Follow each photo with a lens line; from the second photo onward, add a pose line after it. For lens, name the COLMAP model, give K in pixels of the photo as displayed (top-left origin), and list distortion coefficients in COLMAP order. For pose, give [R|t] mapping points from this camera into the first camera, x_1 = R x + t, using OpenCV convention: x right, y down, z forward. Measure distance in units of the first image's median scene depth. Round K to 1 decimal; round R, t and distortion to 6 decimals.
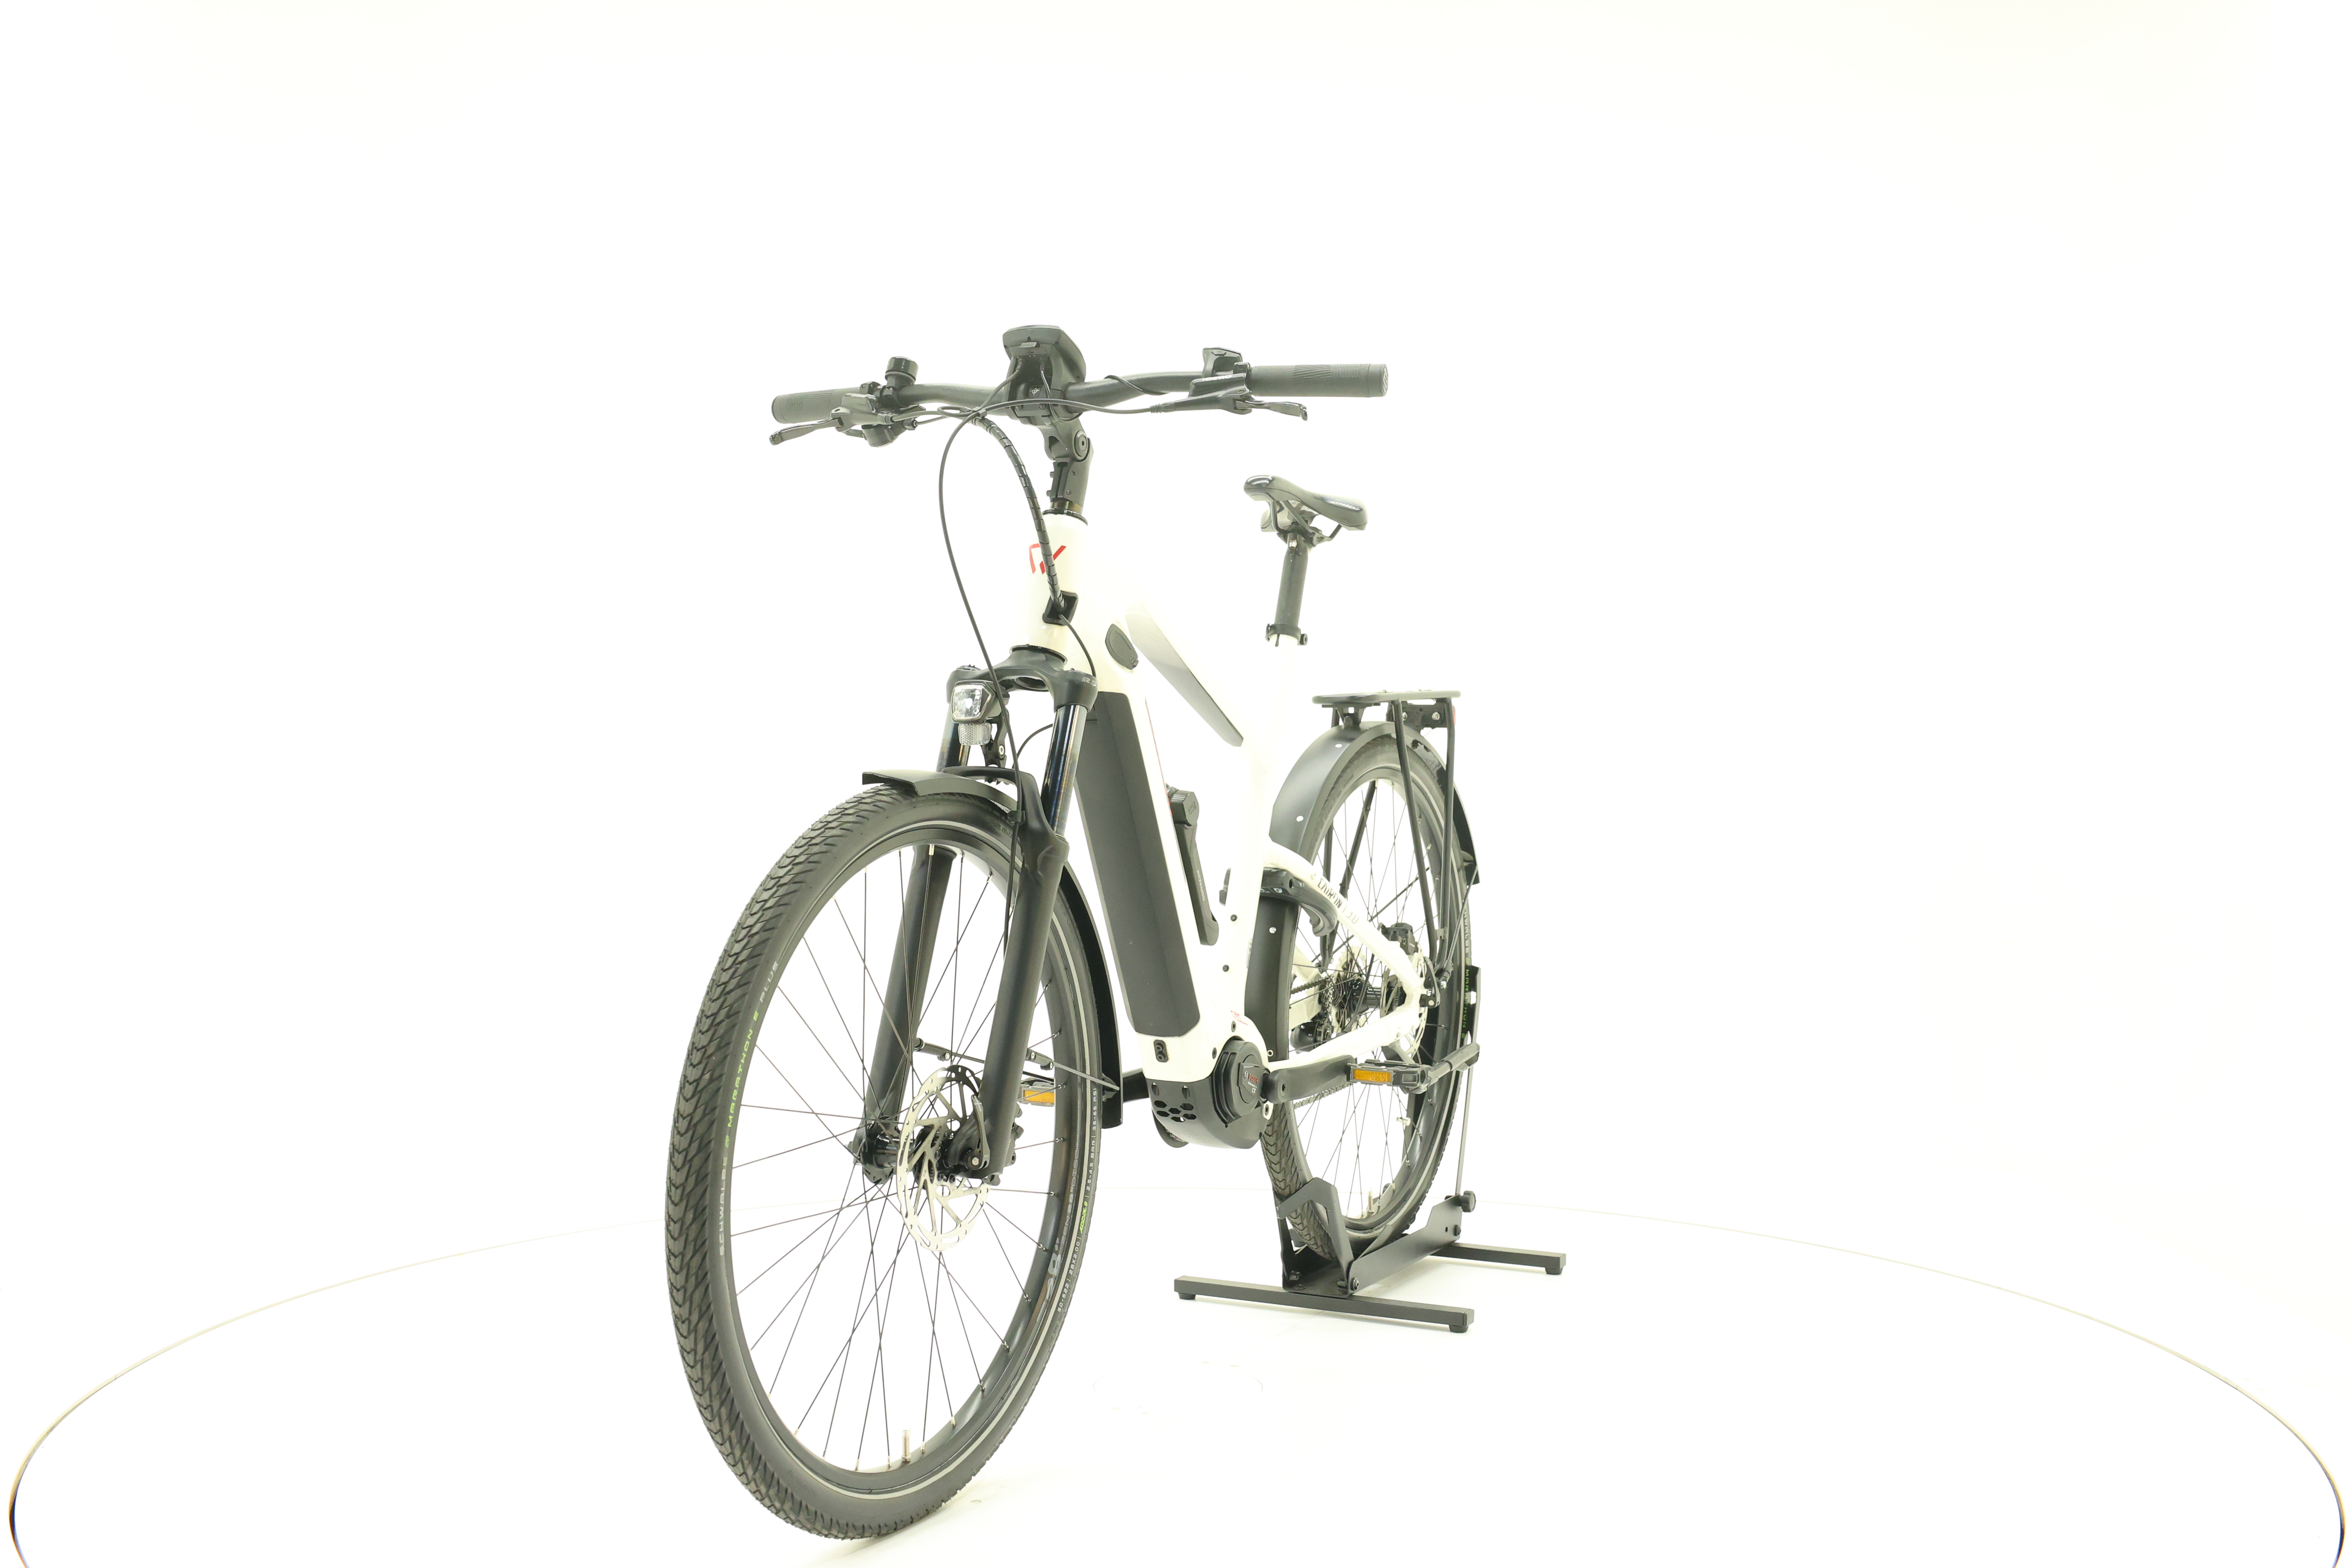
lens RADIAL K [[2519.5, 0, 1183.5], [0, 2519.5, 784.5], [0, 0, 1]] dist [-0.020659, 0.000000]
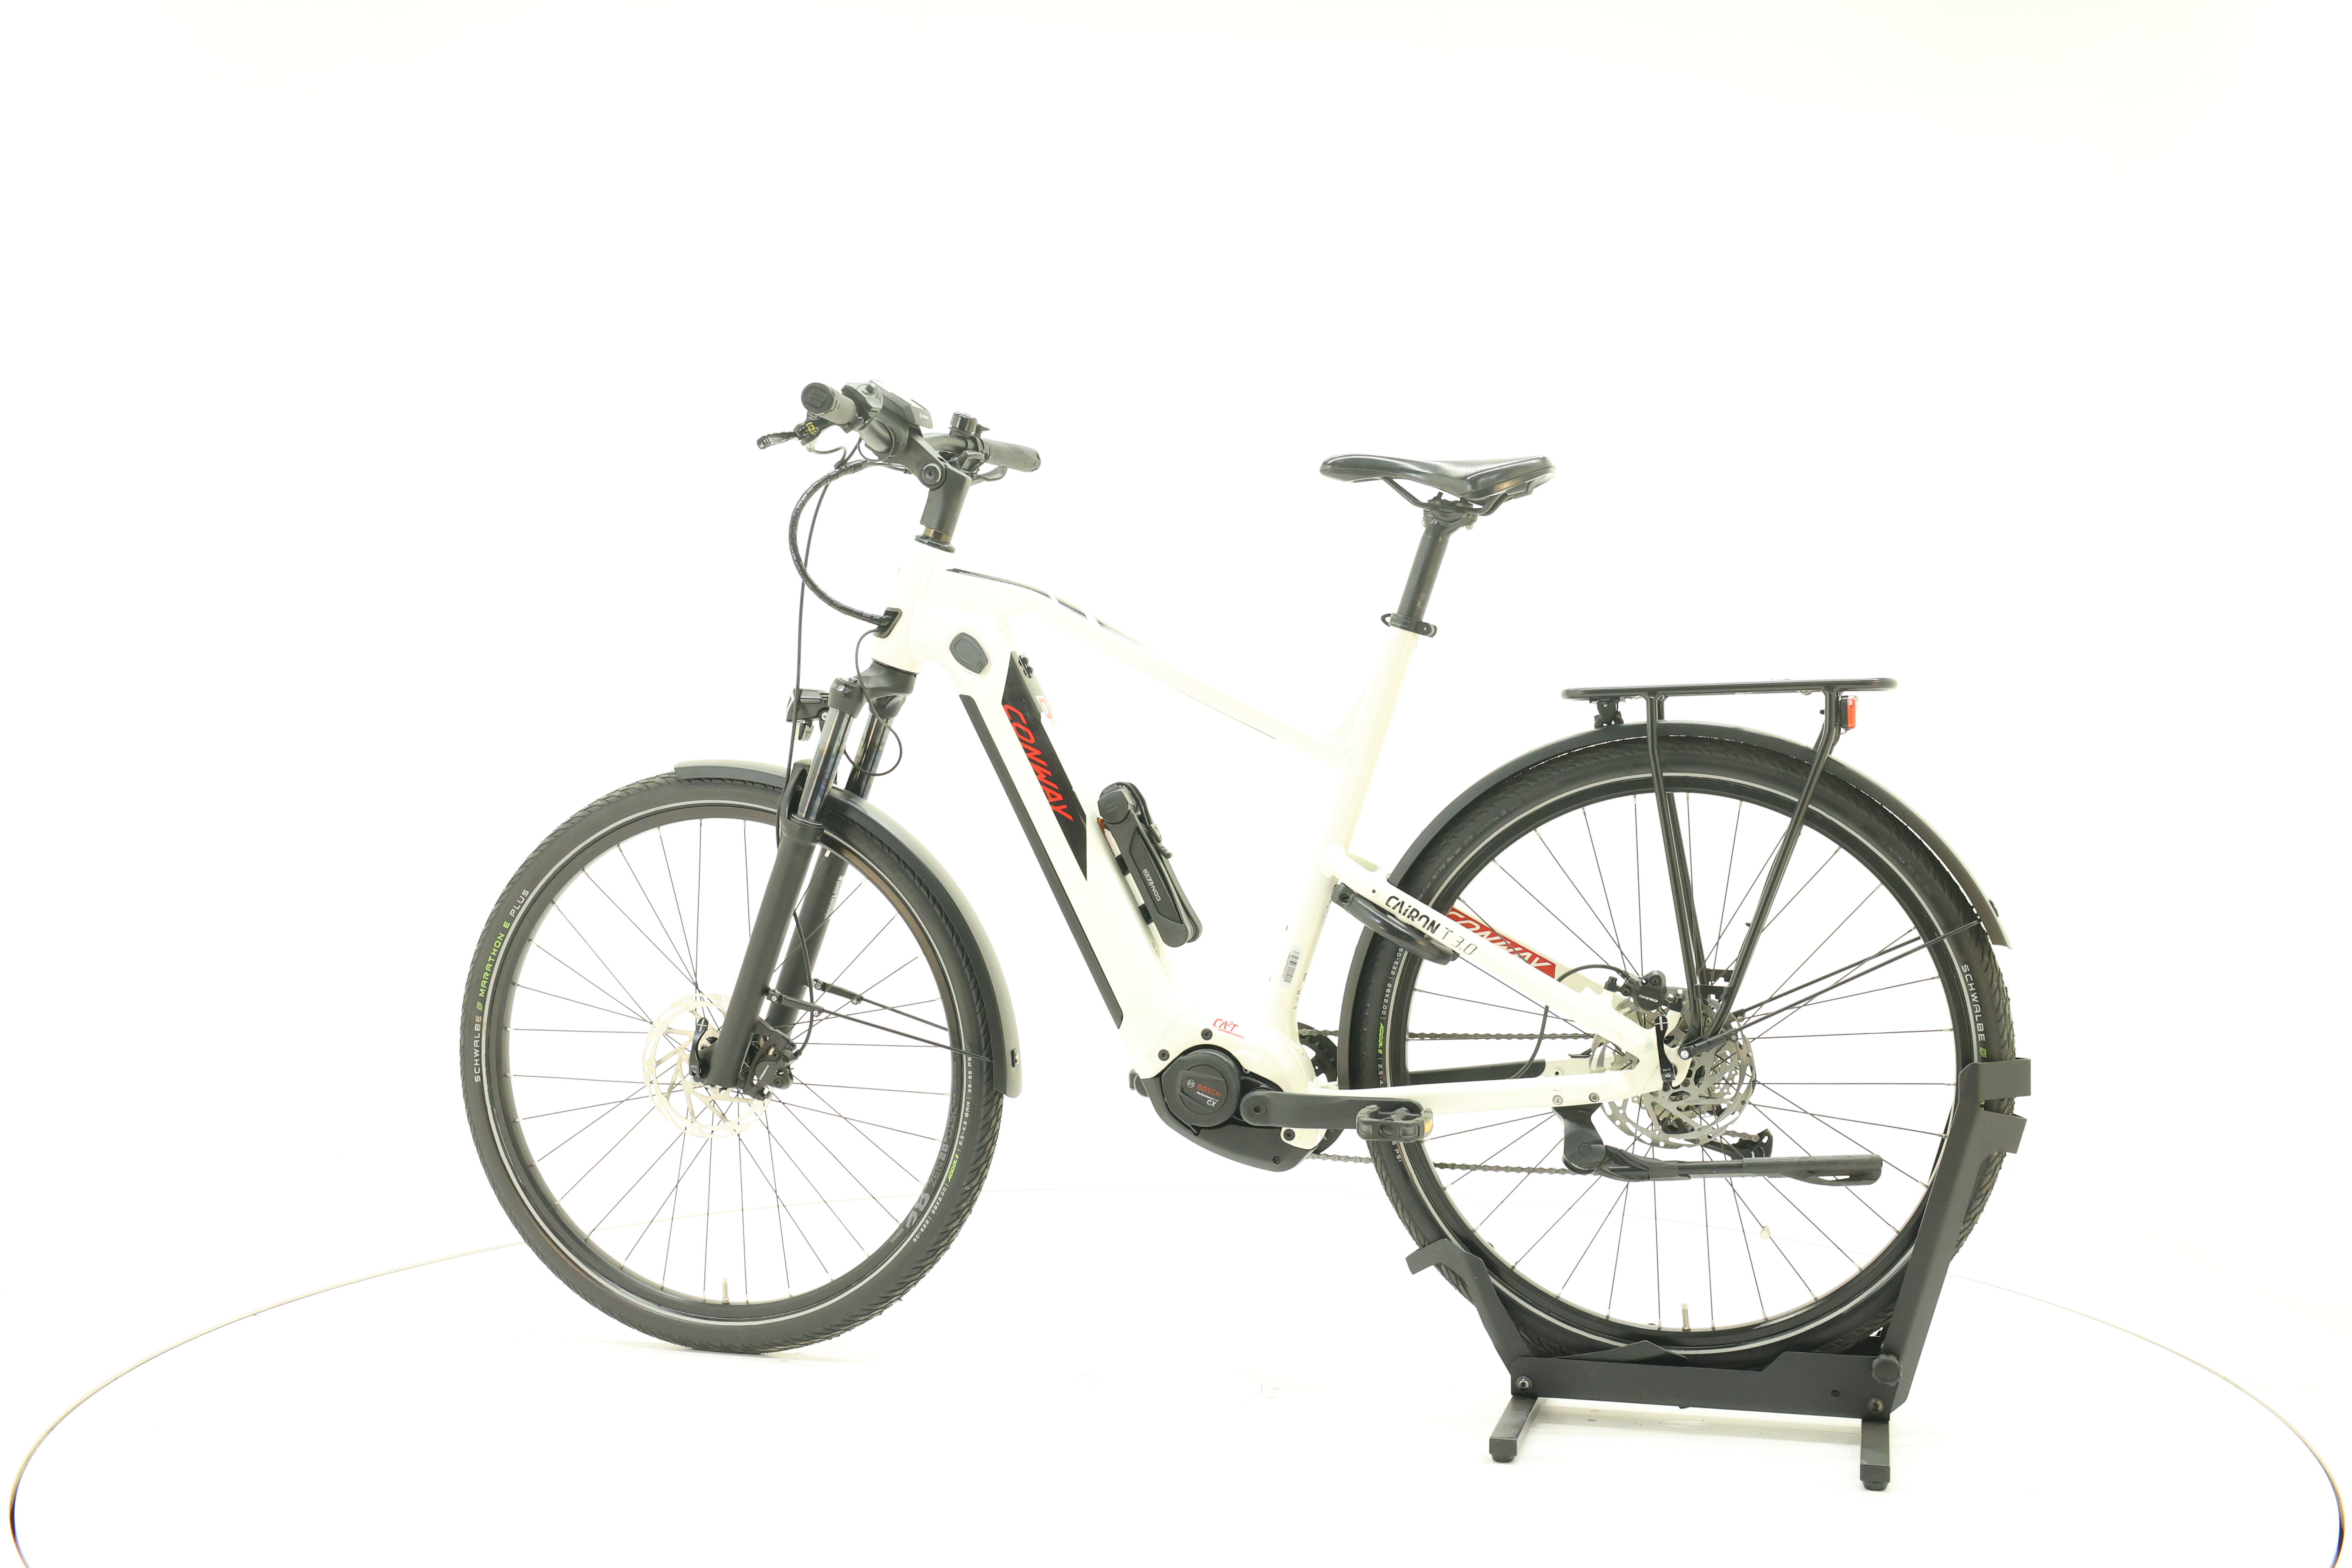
lens RADIAL K [[2519.5, 0, 1168.7], [0, 2519.5, 775.6], [0, 0, 1]] dist [-0.020659, 0.000000]
pose [[0.200435, 0.015831, -0.979579, 1.060717], [-0.024377, 0.999640, 0.011167, -0.015731], [0.979404, 0.021641, 0.200749, 0.862615]]
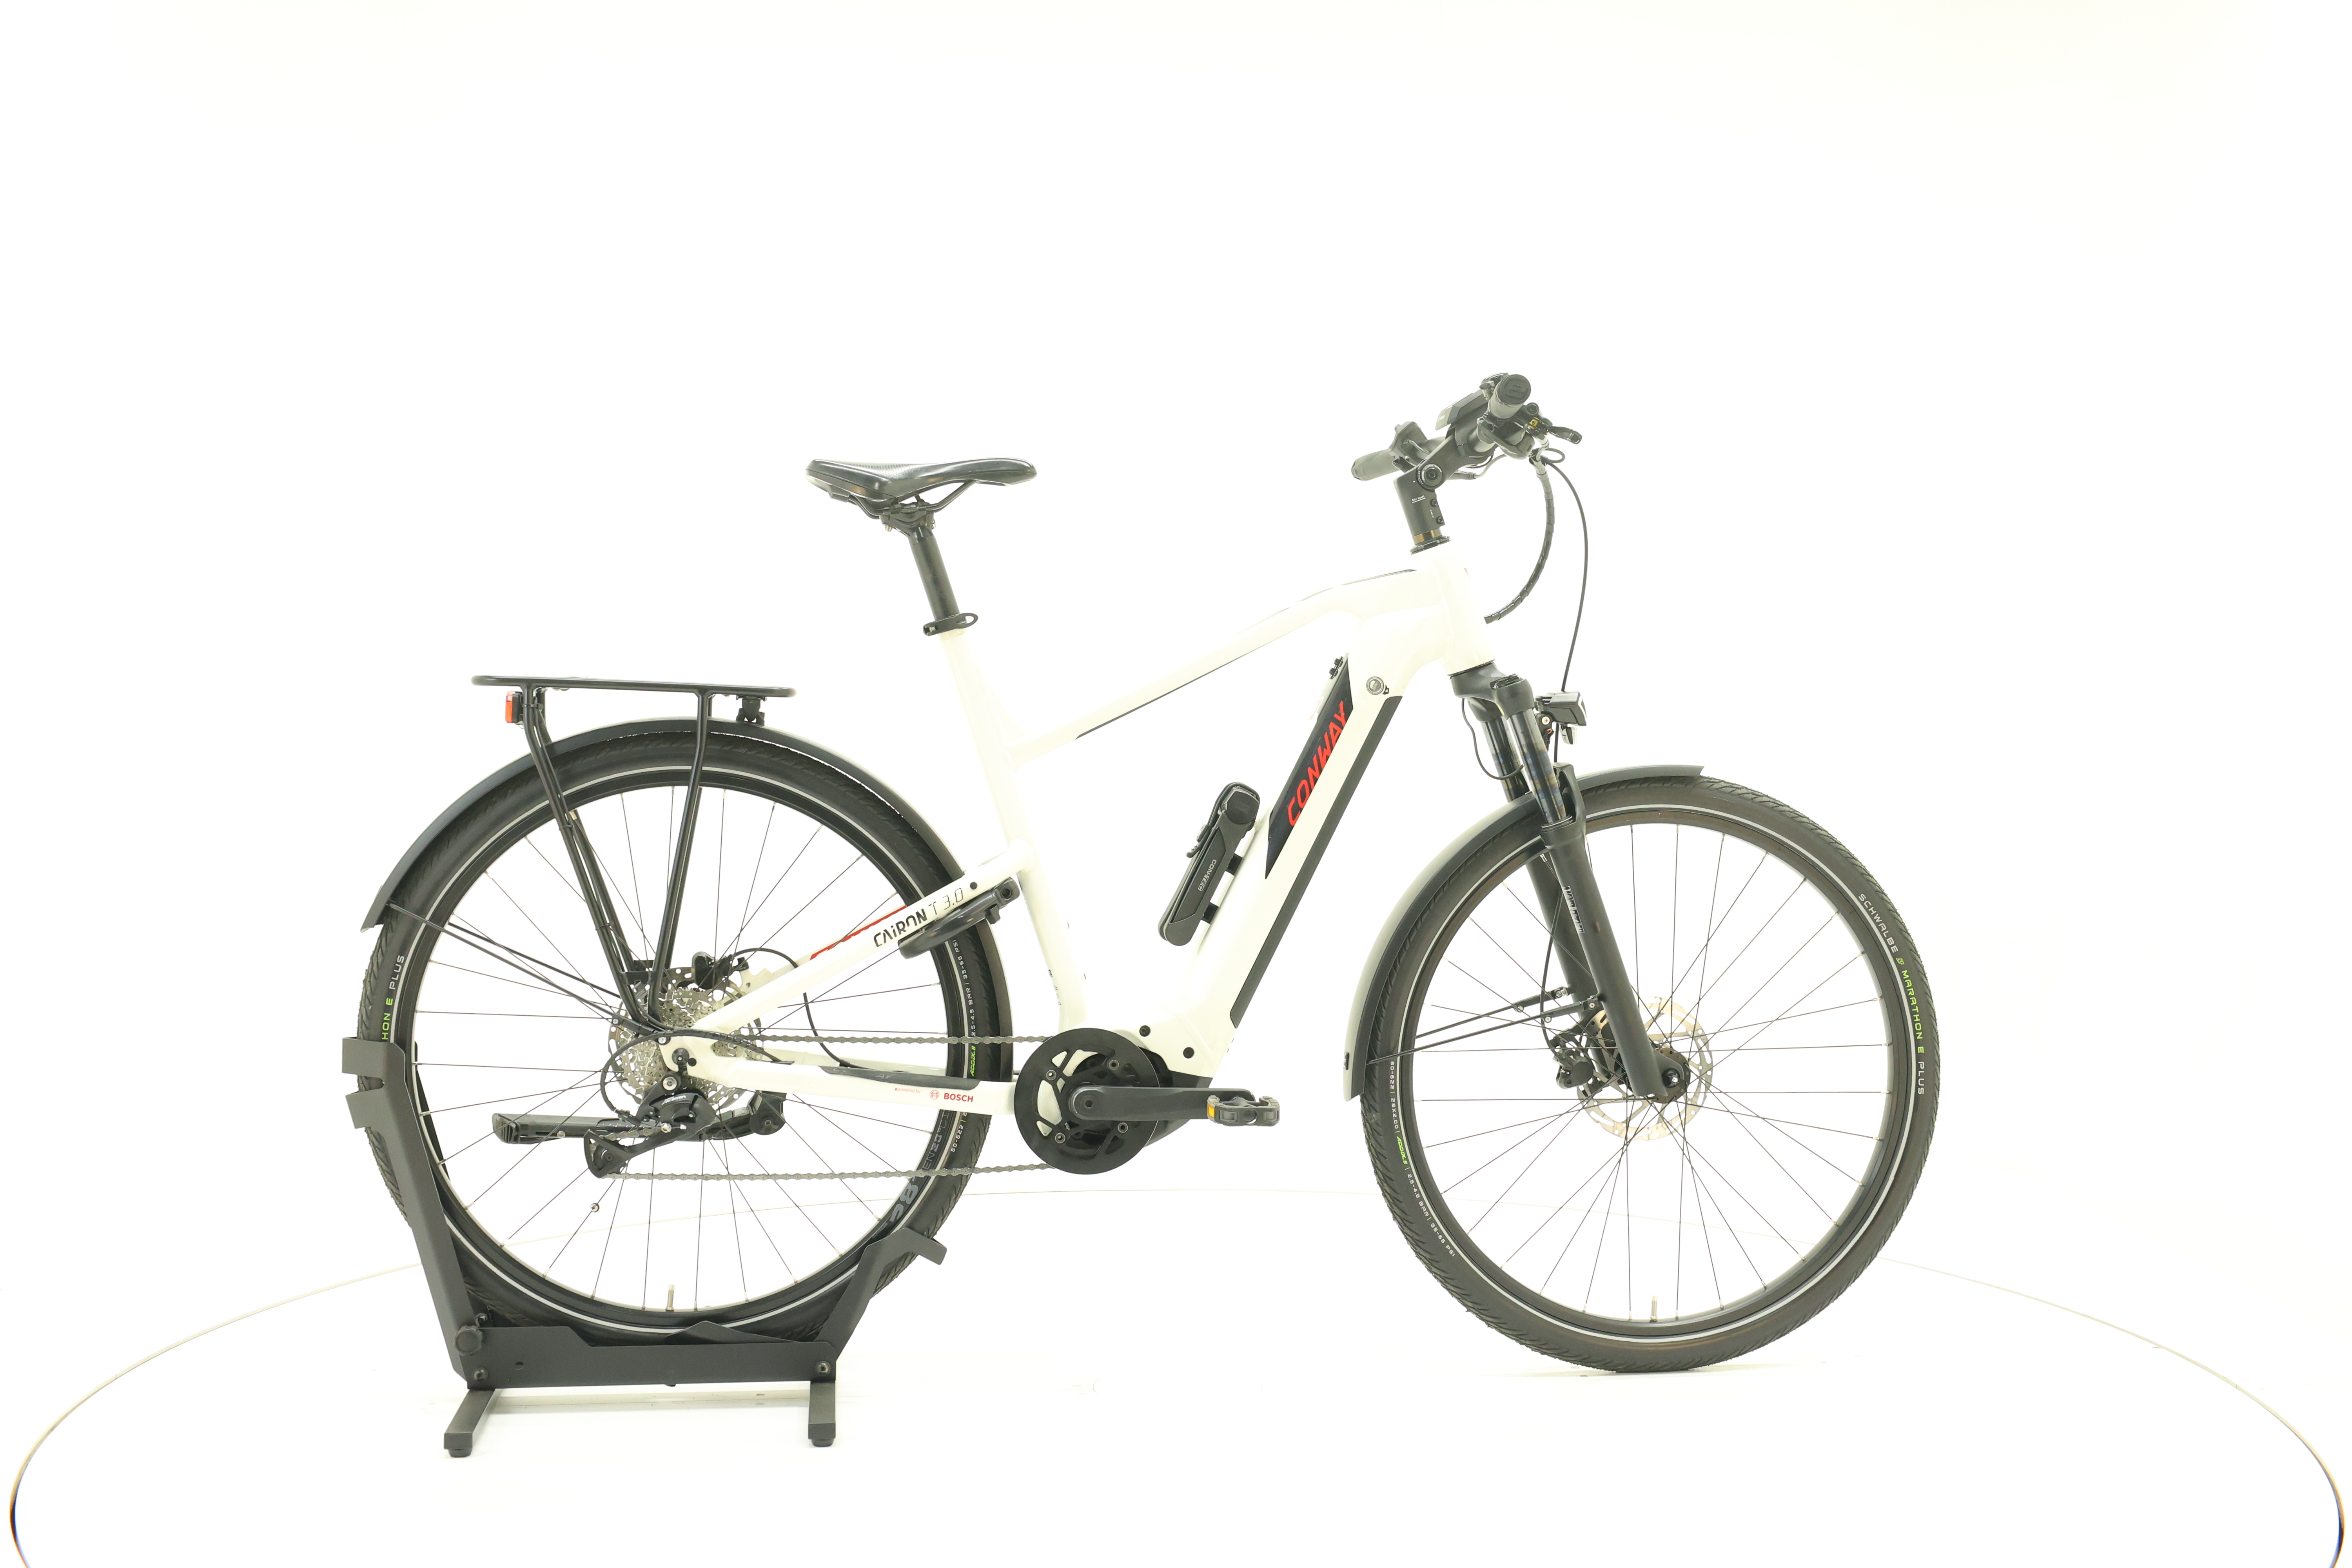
lens RADIAL K [[2519.5, 0, 1178.3], [0, 2519.5, 780.5], [0, 0, 1]] dist [-0.020659, 0.000000]
pose [[-0.569956, -0.020671, 0.821415, -0.892533], [0.011993, 0.999368, 0.033470, -0.037963], [-0.821588, 0.028928, -0.569348, 1.704015]]
